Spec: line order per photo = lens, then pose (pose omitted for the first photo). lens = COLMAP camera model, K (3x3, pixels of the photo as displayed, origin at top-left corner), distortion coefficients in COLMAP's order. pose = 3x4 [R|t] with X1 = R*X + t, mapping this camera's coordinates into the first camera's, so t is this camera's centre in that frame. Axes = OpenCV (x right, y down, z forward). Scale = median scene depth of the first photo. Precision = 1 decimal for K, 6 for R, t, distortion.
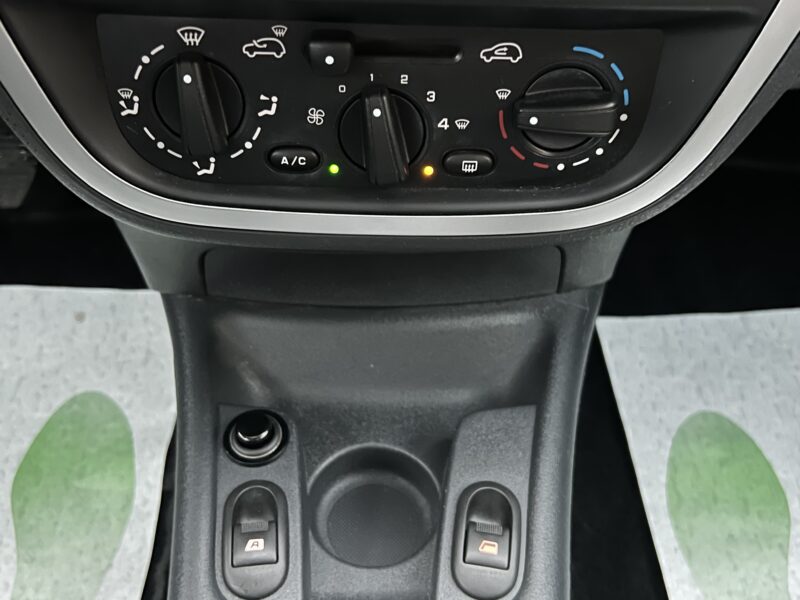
lens RADIAL K [[828.9, 0, 400.0], [0, 828.9, 300.0], [0, 0, 1]] dist [0.036043, -0.020992]
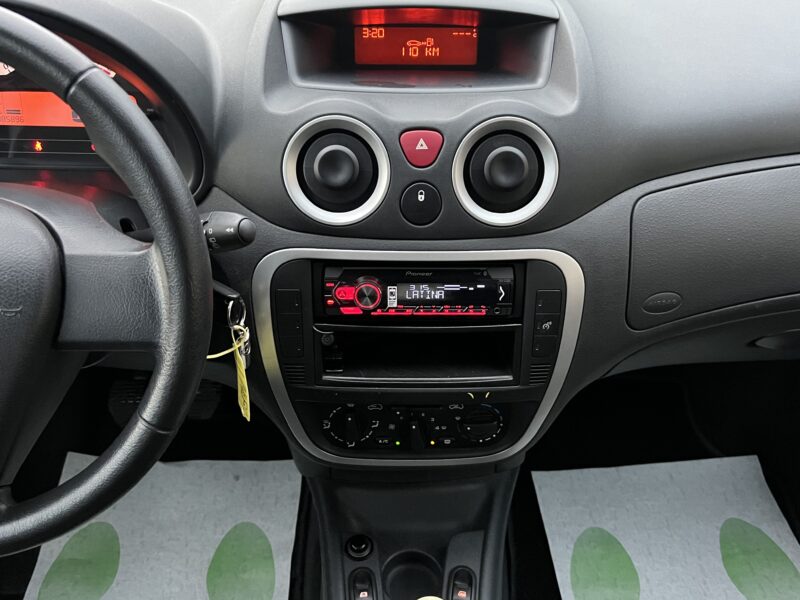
lens RADIAL K [[739.4, 0, 400.0], [0, 739.4, 300.0], [0, 0, 1]] dist [0.135271, -0.307328]
pose [[0.999730, -0.021661, -0.008375, -0.028384], [0.020146, 0.988288, -0.151263, -0.172844], [0.011553, 0.151054, 0.988458, -1.014934]]
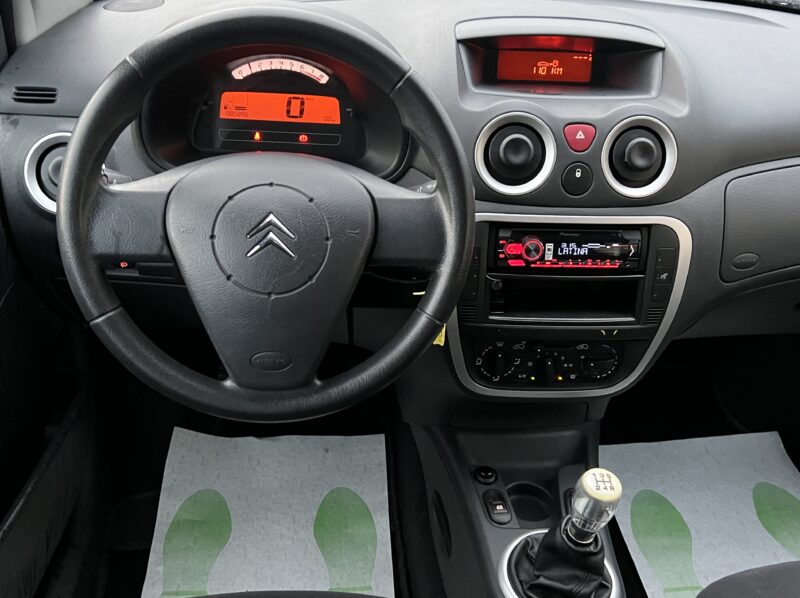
lens RADIAL K [[815.3, 0, 383.9], [0, 815.3, 304.9], [0, 0, 1]] dist [0.157146, -0.391437]
pose [[0.997256, -0.015290, 0.072434, -0.631370], [0.030493, 0.976421, -0.213708, 0.168411], [-0.067459, 0.215331, 0.974208, -1.566220]]
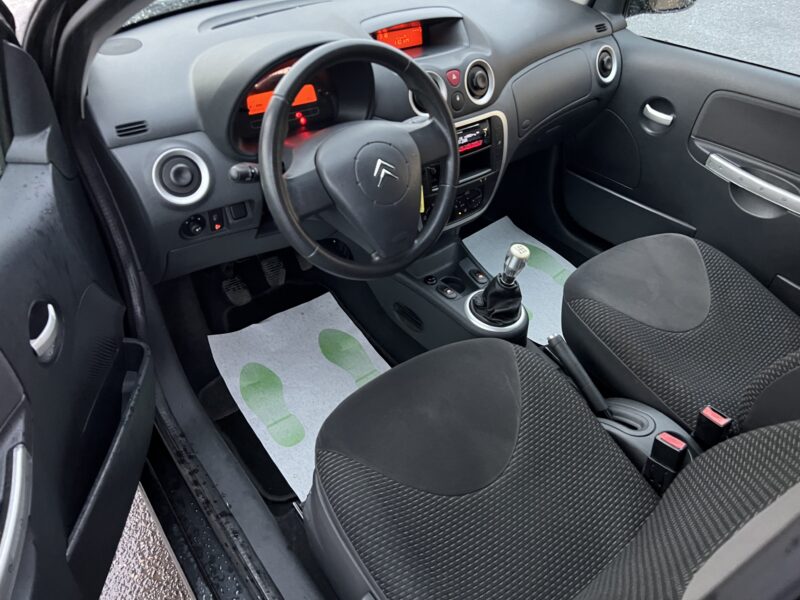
lens RADIAL K [[618.5, 0, 400.0], [0, 618.5, 300.0], [0, 0, 1]] dist [0.081922, -0.106820]
pose [[0.791015, -0.381716, 0.478108, -1.913345], [0.409730, 0.910871, 0.049343, 0.015980], [-0.454330, 0.156864, 0.876914, -1.900641]]
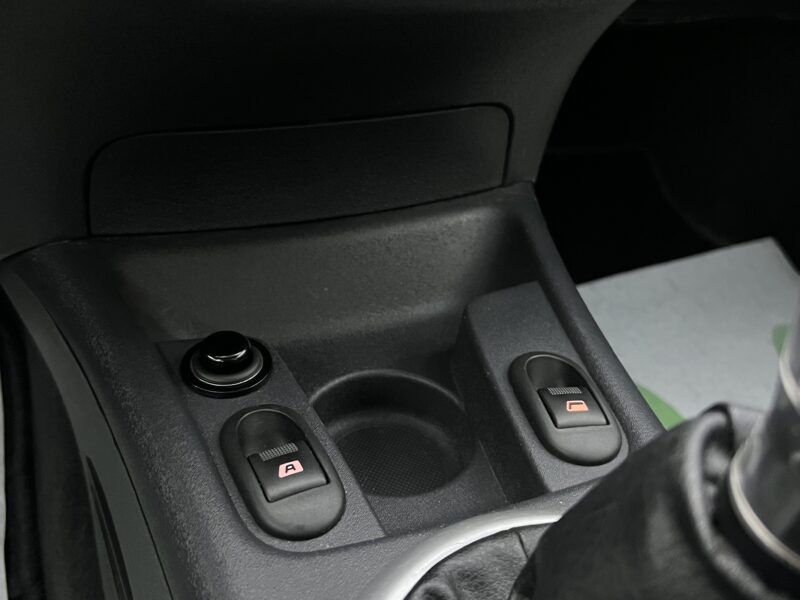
lens RADIAL K [[828.9, 0, 400.0], [0, 828.9, 300.0], [0, 0, 1]] dist [0.036043, -0.020992]
pose [[0.928921, -0.160460, 0.333703, -0.242954], [0.219209, 0.964637, -0.146366, 0.228612], [-0.298416, 0.209113, 0.931246, 0.242472]]
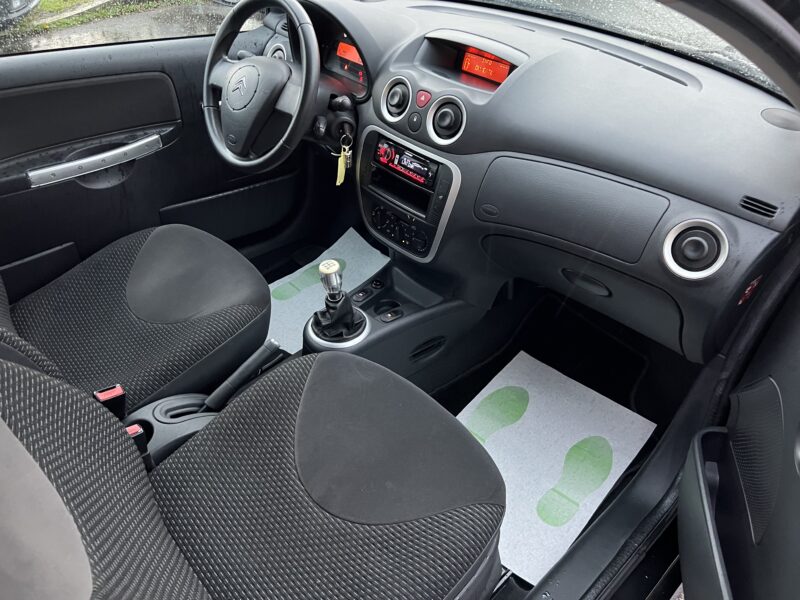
lens RADIAL K [[588.7, 0, 400.0], [0, 588.7, 300.0], [0, 0, 1]] dist [0.085929, 0.000462]
pose [[0.672935, 0.445034, -0.590850, 1.855265], [-0.530149, 0.847209, 0.034325, 0.046604], [0.515849, 0.290140, 0.806051, -1.582977]]
